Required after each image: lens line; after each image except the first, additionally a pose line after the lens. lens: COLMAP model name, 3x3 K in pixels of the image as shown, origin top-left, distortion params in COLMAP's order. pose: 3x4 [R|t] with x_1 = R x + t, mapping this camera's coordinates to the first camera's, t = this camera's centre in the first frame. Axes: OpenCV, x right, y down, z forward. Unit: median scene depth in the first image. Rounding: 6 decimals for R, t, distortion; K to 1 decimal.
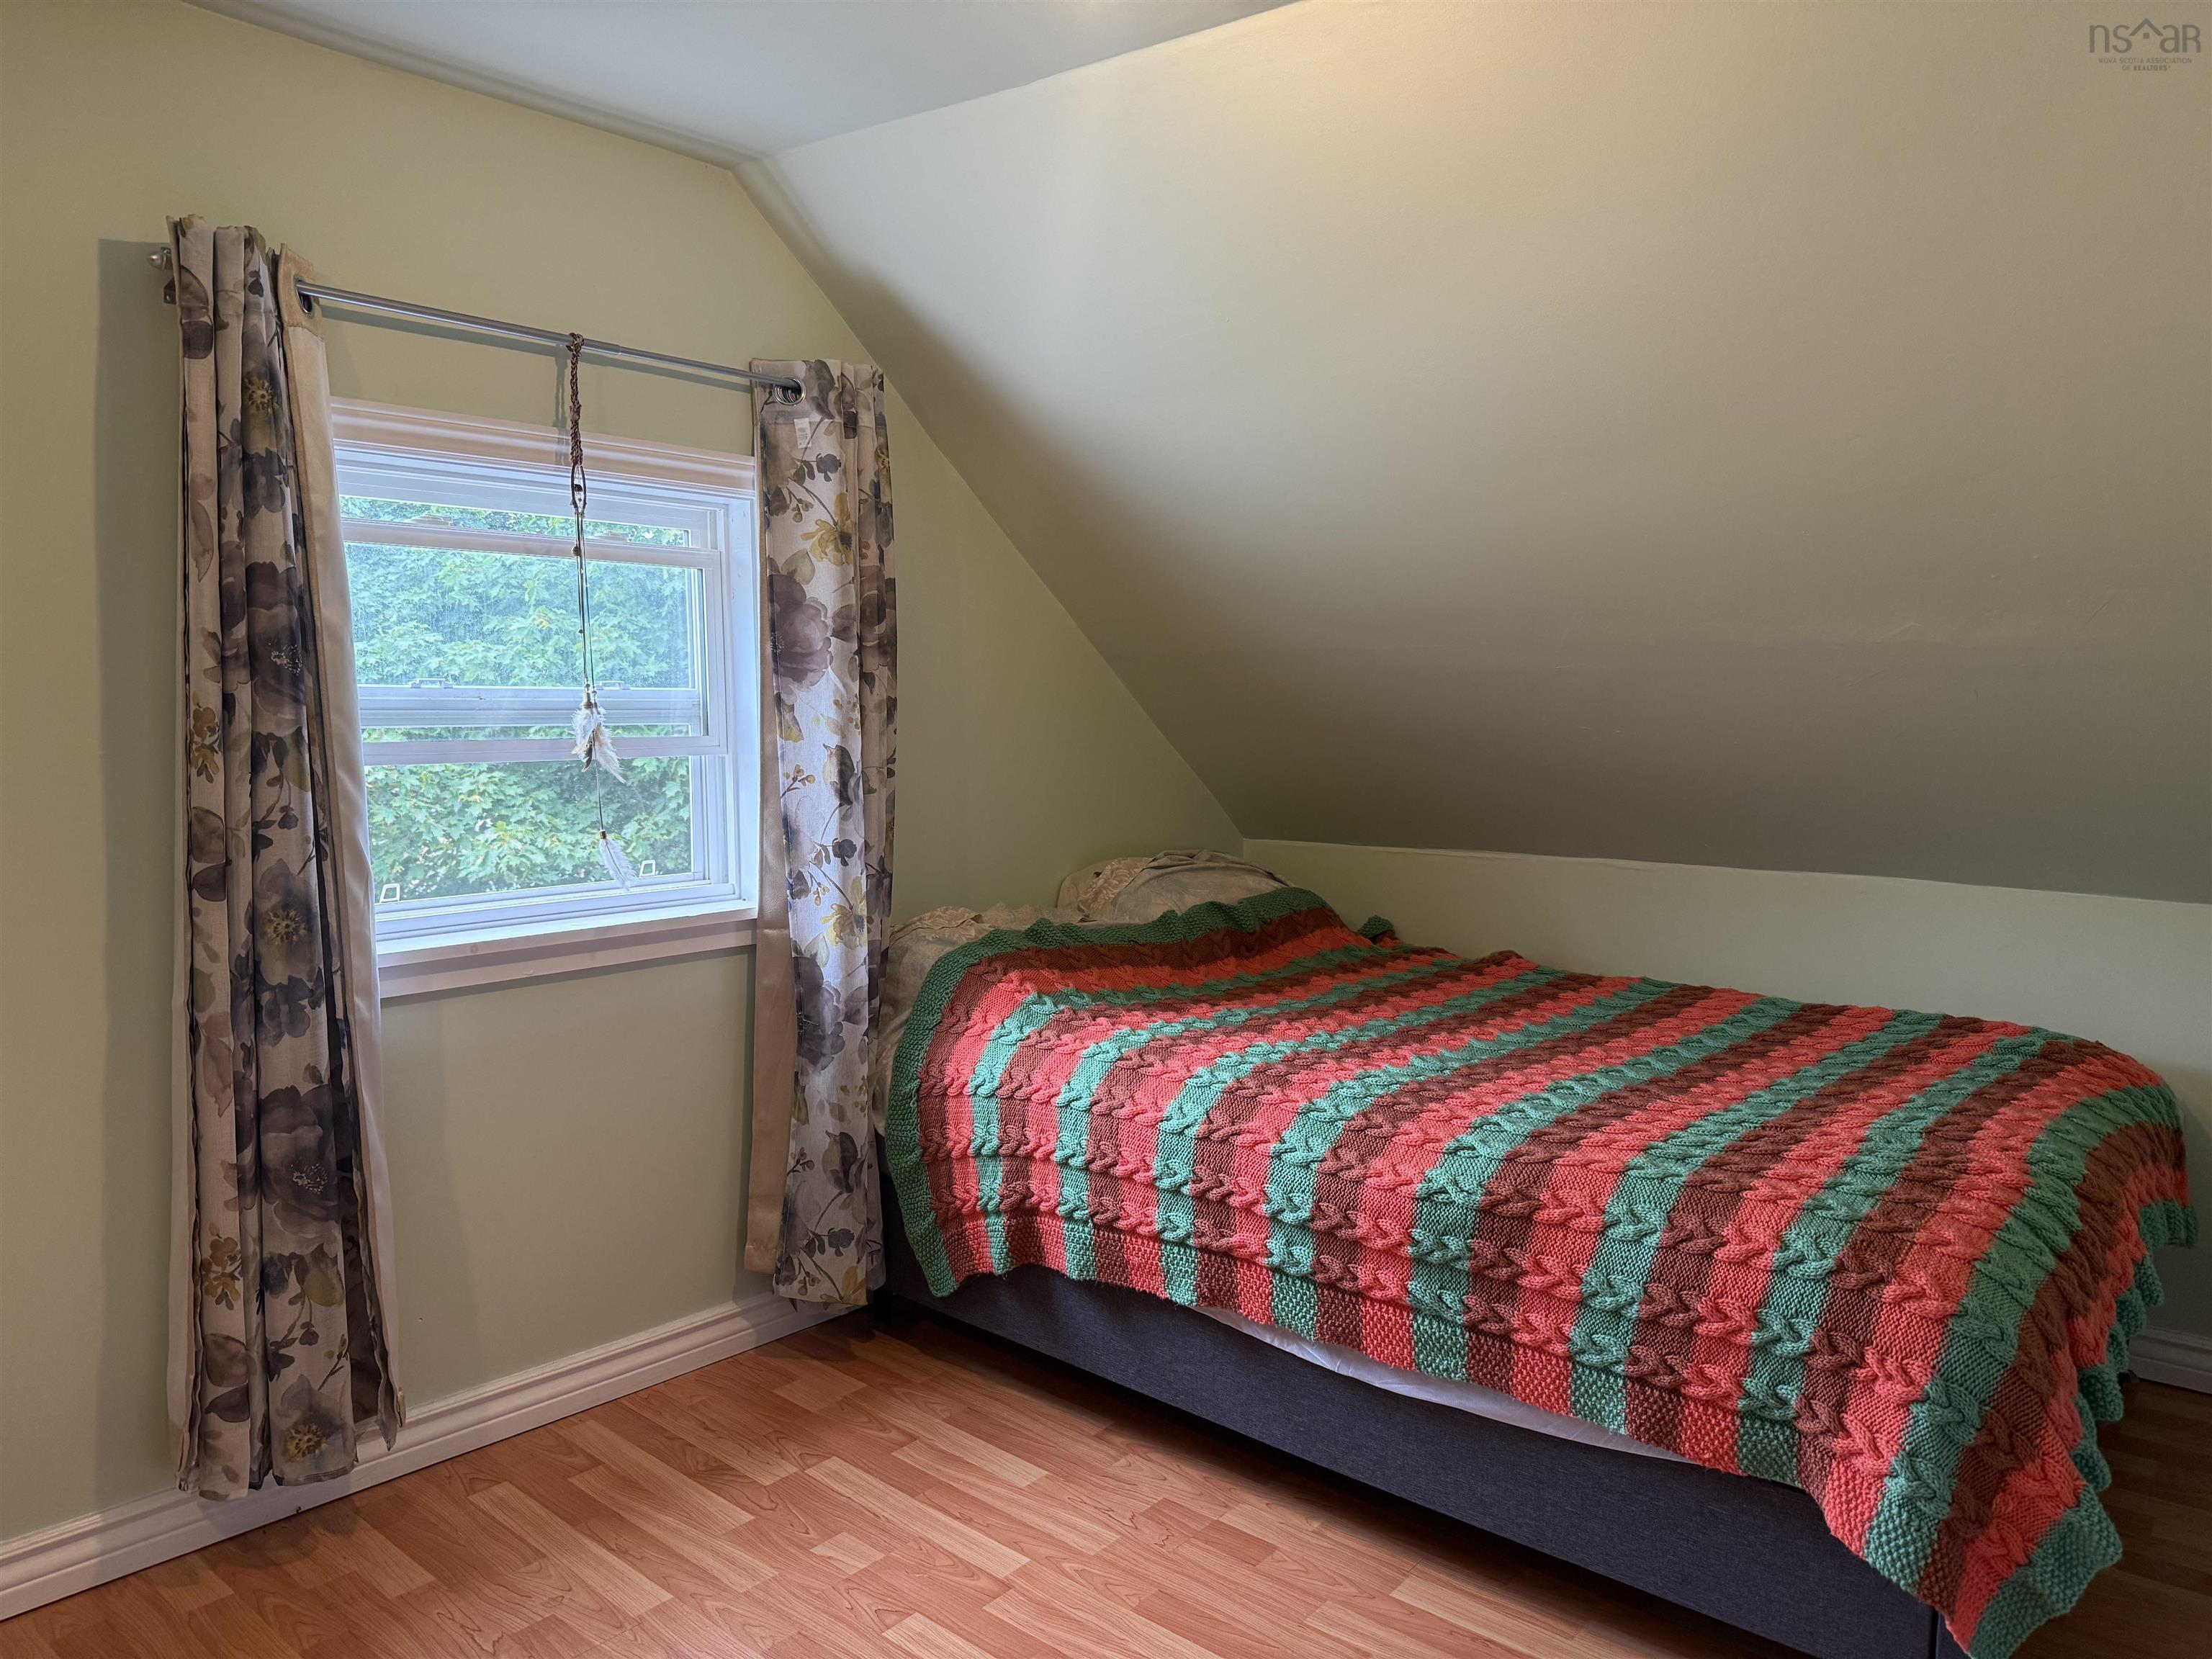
lens RADIAL K [[1540.7, 0, 1105.2], [0, 1540.7, 822.1], [0, 0, 1]] dist [0.065493, -0.096039]
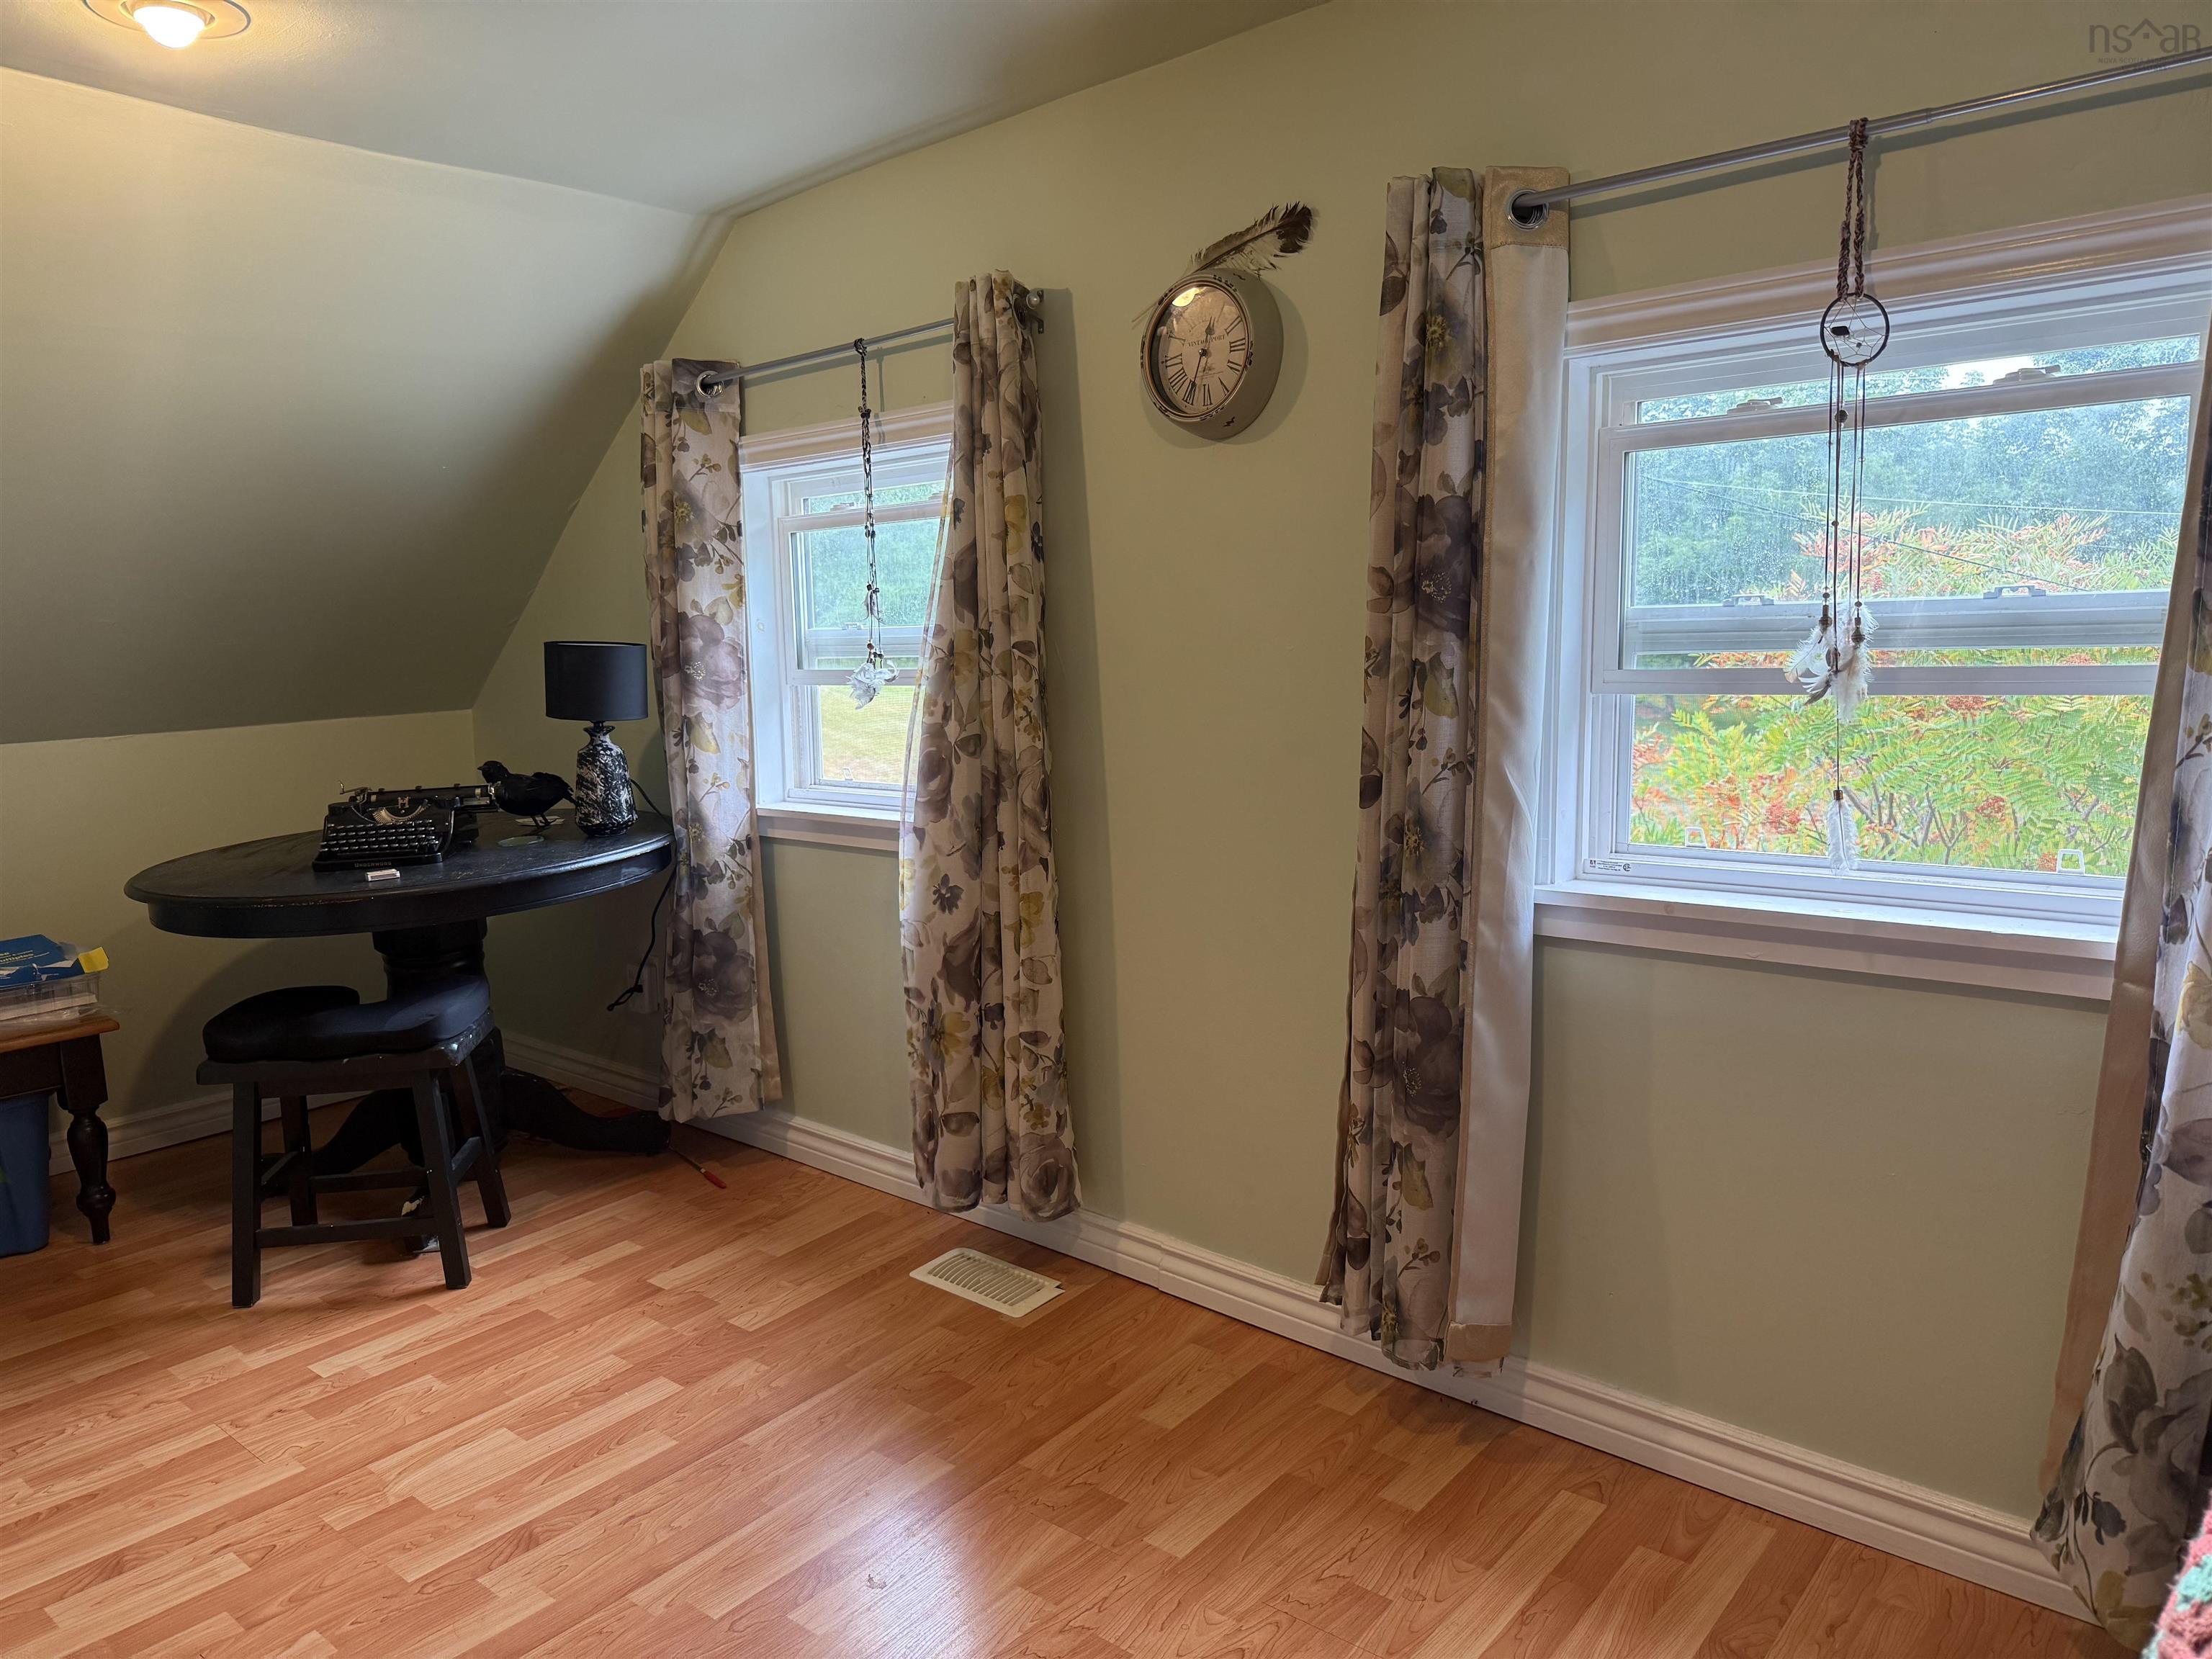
lens RADIAL K [[1540.7, 0, 1106.7], [0, 1540.7, 831.1], [0, 0, 1]] dist [0.065493, -0.096039]
pose [[-0.005833, 0.110931, -0.993811, 0.496945], [-0.062275, 0.991858, 0.111079, -0.041967], [0.998042, 0.062538, 0.001122, 0.753143]]
